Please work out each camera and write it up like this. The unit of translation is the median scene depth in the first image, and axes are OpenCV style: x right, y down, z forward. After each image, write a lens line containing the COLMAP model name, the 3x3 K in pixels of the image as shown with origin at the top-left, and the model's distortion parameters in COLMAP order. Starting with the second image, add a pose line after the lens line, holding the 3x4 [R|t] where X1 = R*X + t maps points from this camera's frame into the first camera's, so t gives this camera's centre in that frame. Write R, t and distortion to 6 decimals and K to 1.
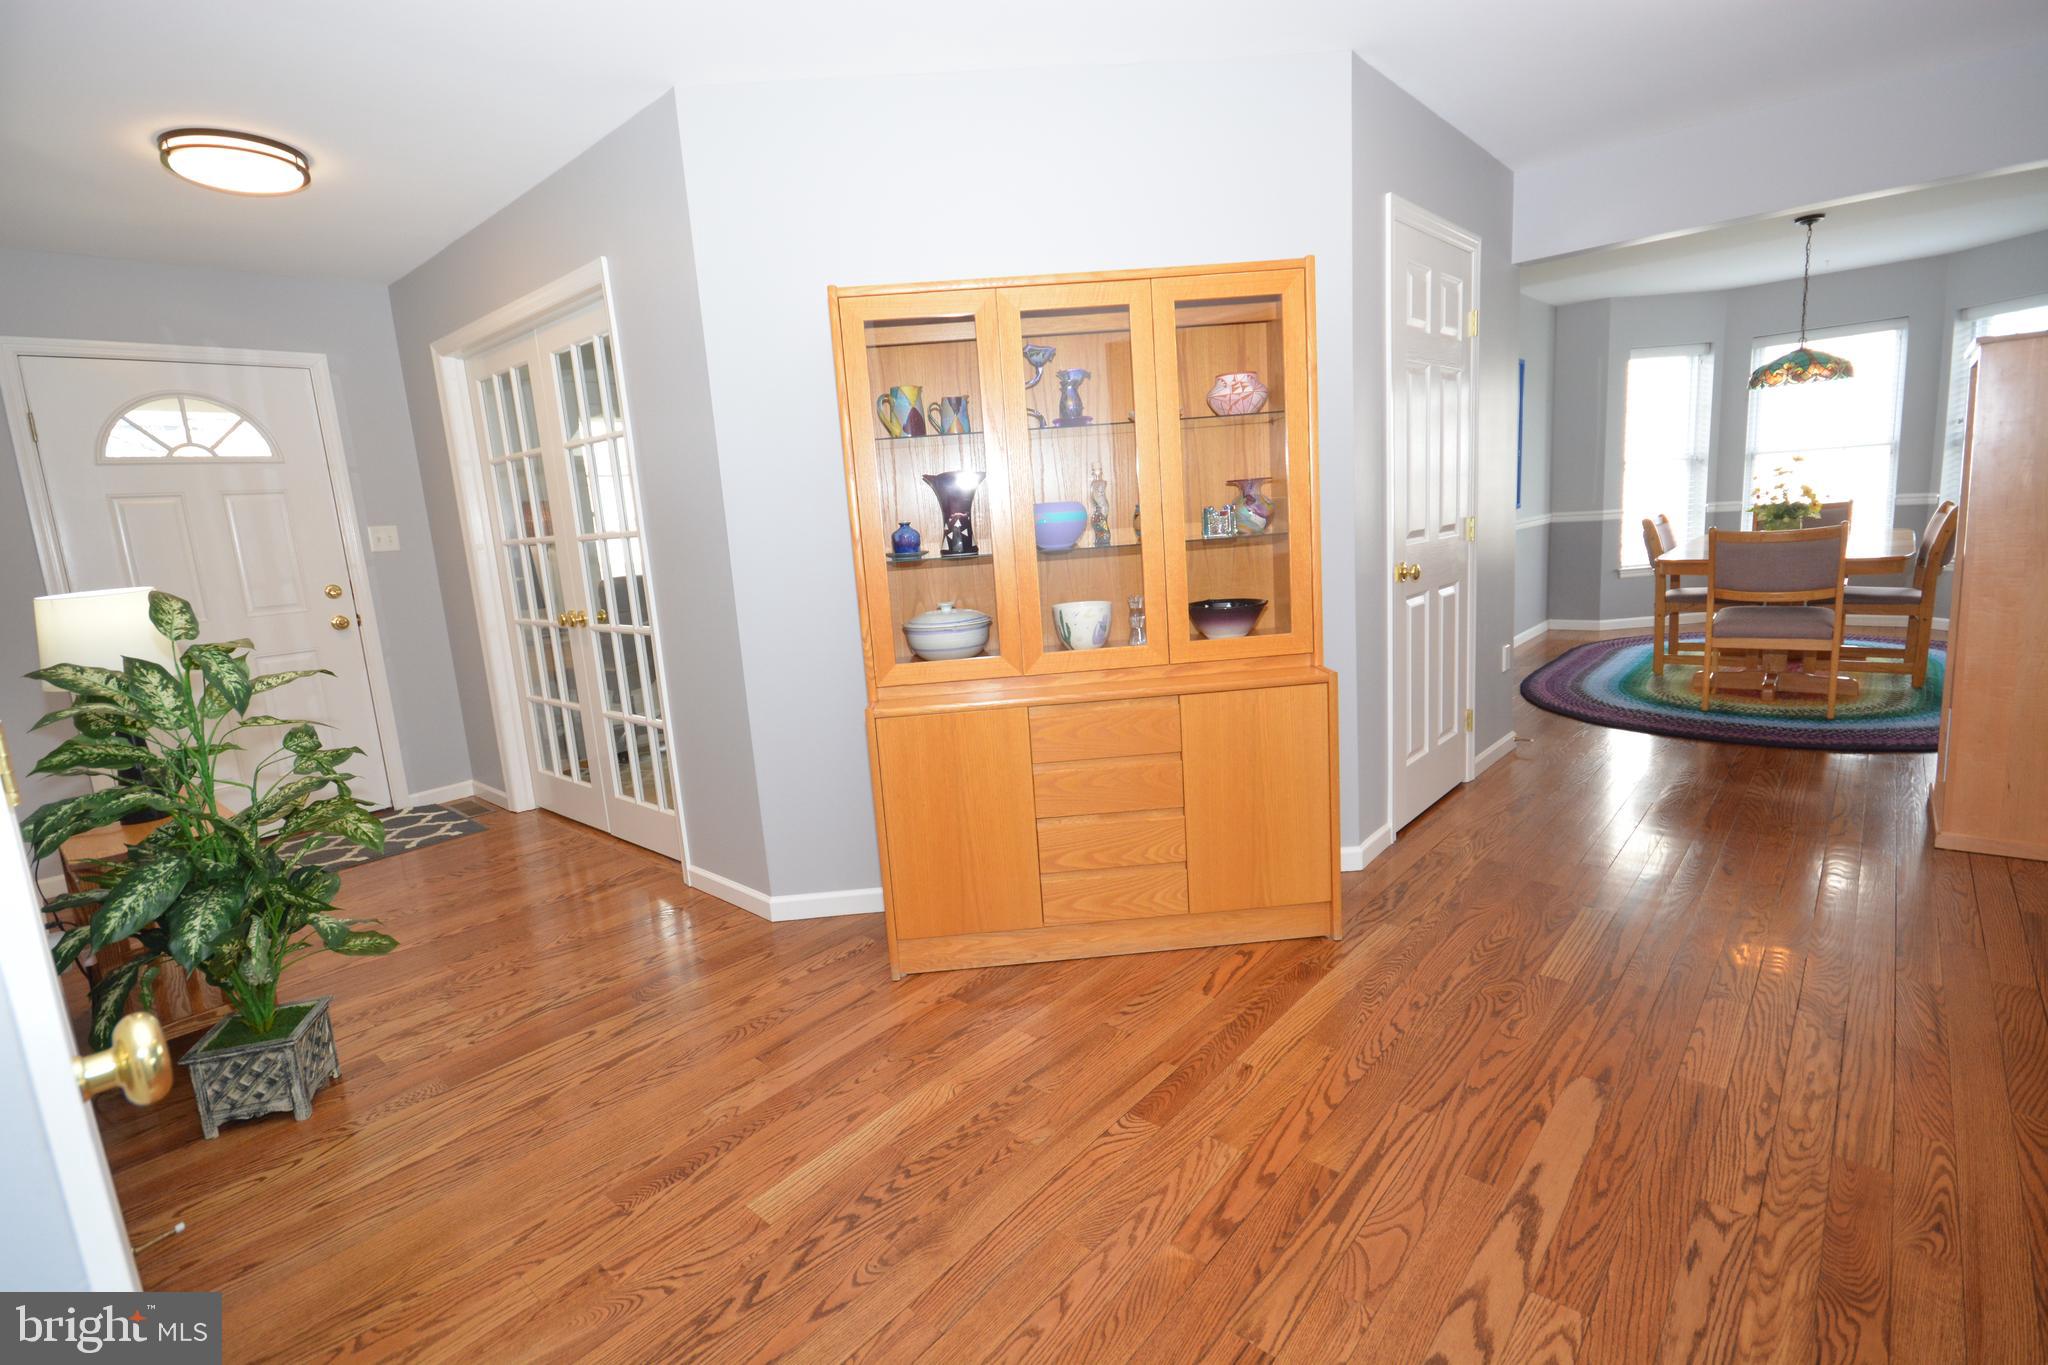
lens RADIAL K [[941.8, 0, 1019.6], [0, 941.8, 680.2], [0, 0, 1]] dist [0.004244, -0.000136]
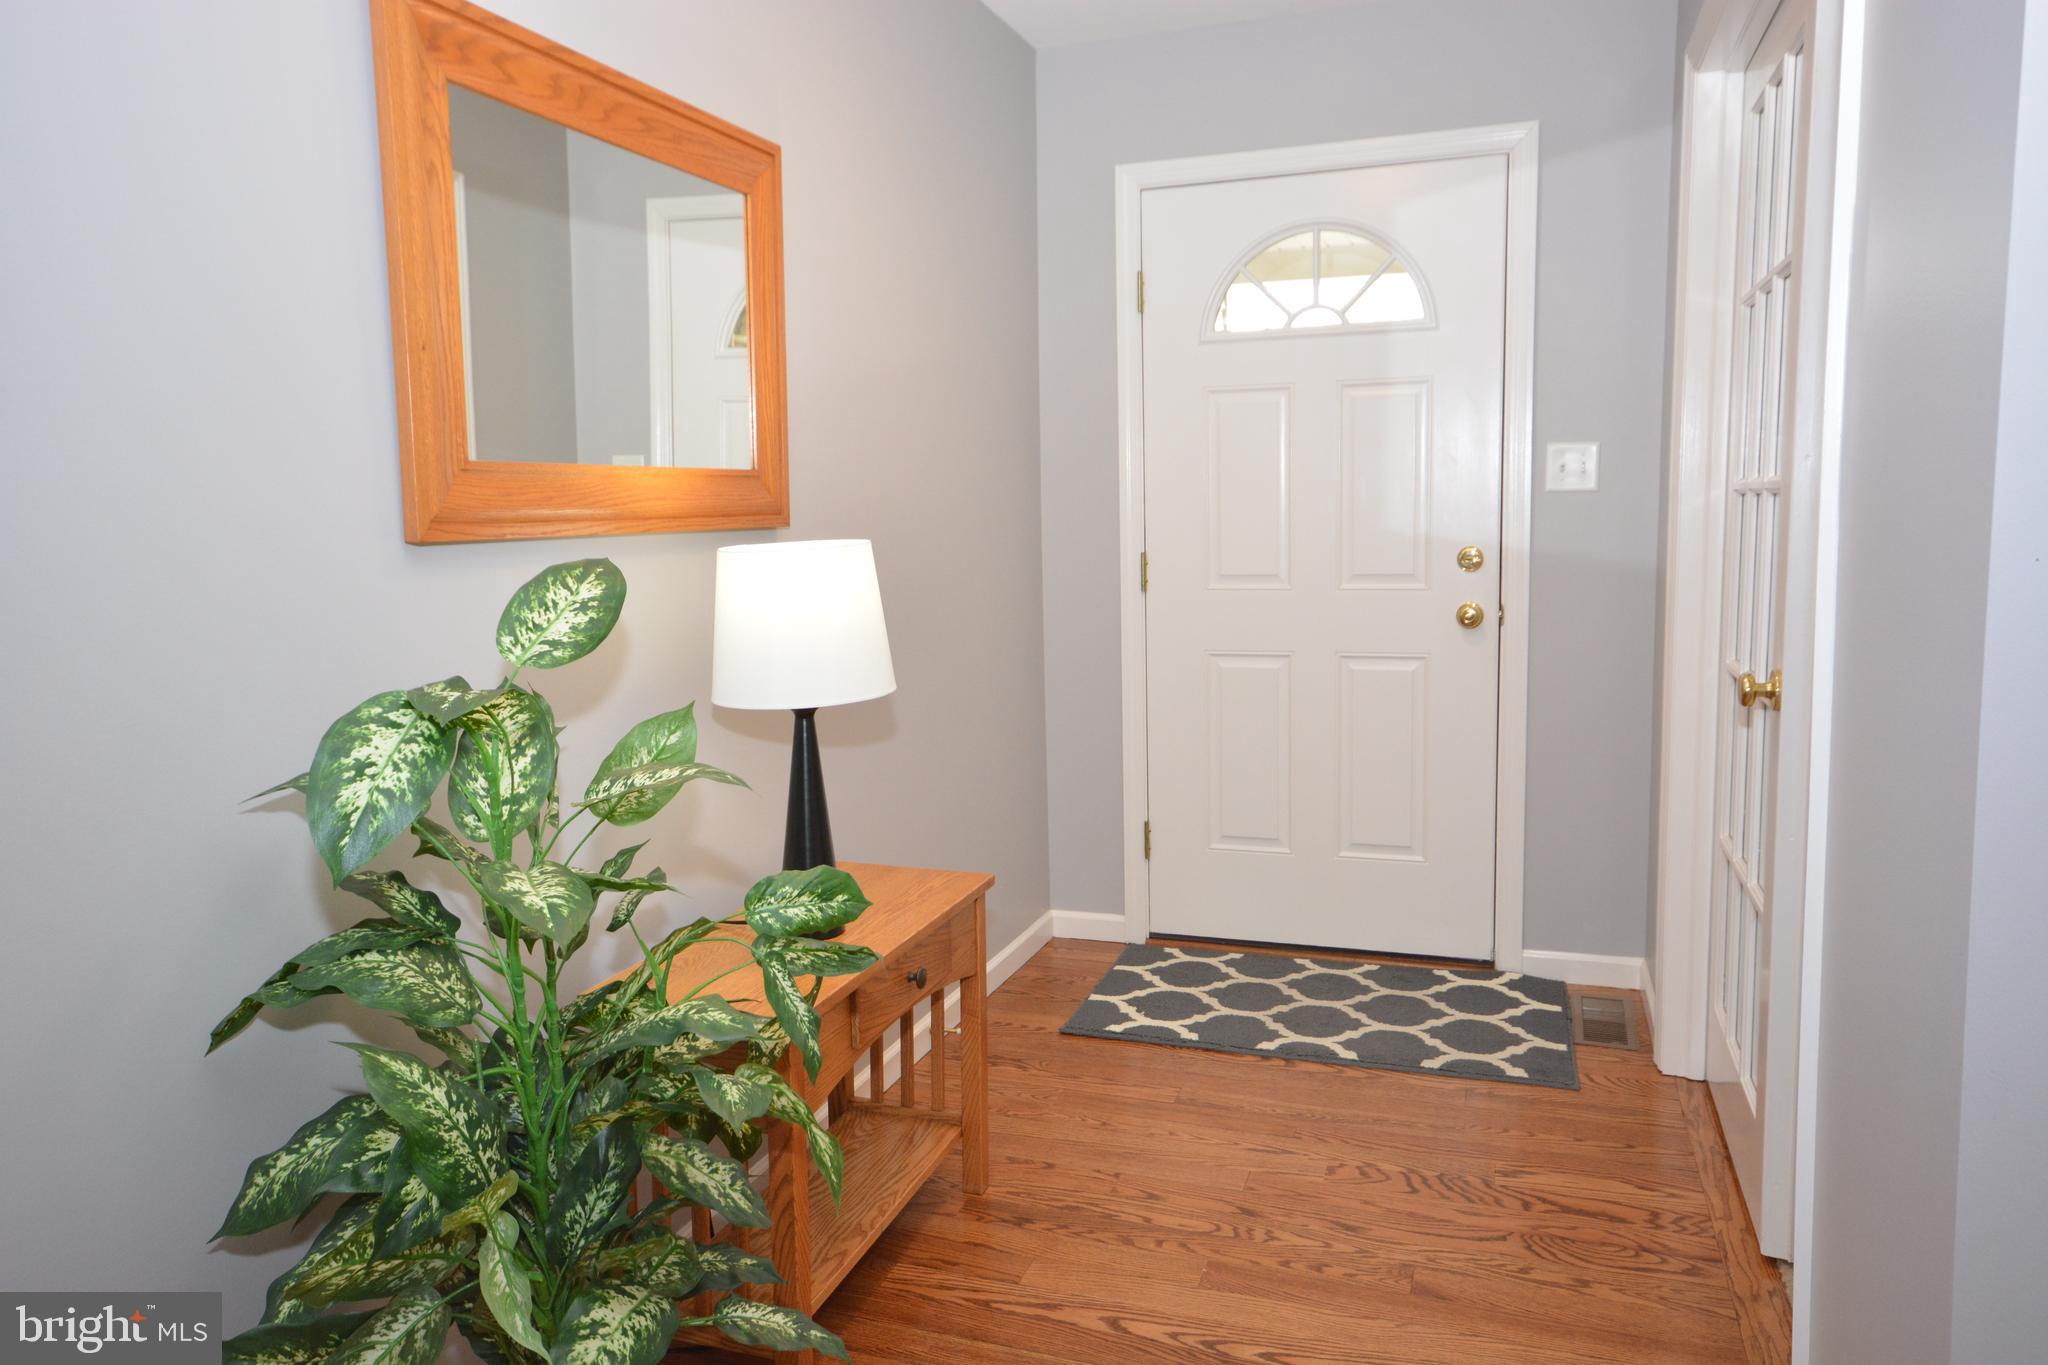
lens RADIAL K [[1378.9, 0, 1029.6], [0, 1378.9, 672.5], [0, 0, 1]] dist [0.017880, 0.003521]
pose [[0.376009, 0.169538, -0.910974, -0.078355], [-0.170171, 0.979033, 0.111965, -0.082077], [0.910856, 0.112922, 0.396975, 0.485155]]
